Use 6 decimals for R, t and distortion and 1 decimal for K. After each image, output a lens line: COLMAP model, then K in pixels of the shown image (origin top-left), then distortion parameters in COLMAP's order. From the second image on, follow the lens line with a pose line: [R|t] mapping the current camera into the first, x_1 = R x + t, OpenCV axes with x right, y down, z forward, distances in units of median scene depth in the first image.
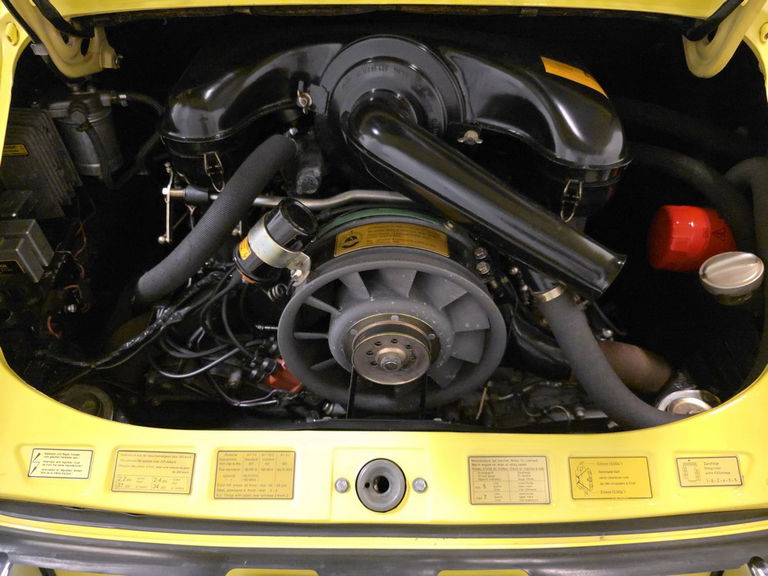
lens RADIAL K [[504.9, 0, 384.0], [0, 504.9, 288.0], [0, 0, 1]] dist [0.056211, -0.053851]
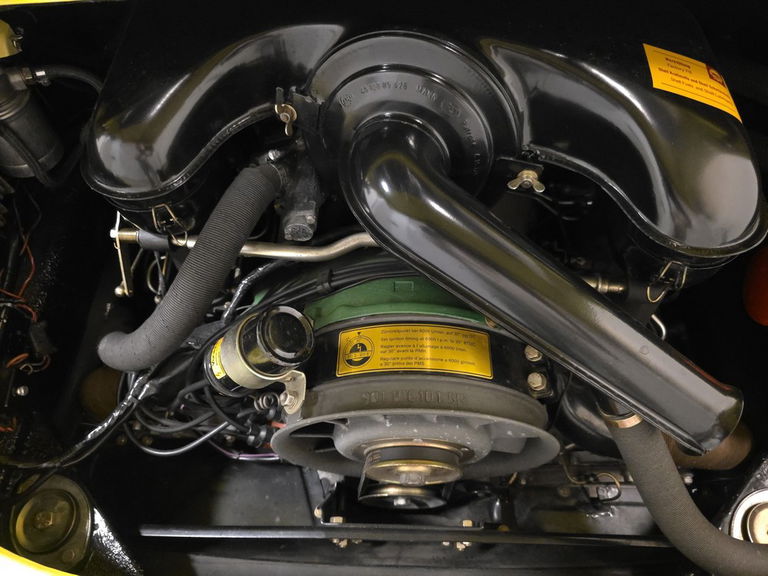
lens RADIAL K [[504.9, 0, 384.0], [0, 504.9, 288.0], [0, 0, 1]] dist [0.056211, -0.053851]
pose [[0.999495, -0.008285, -0.030688, -0.004036], [0.016784, 0.957432, 0.288170, -0.339838], [0.026995, -0.288539, 0.957088, 0.274866]]
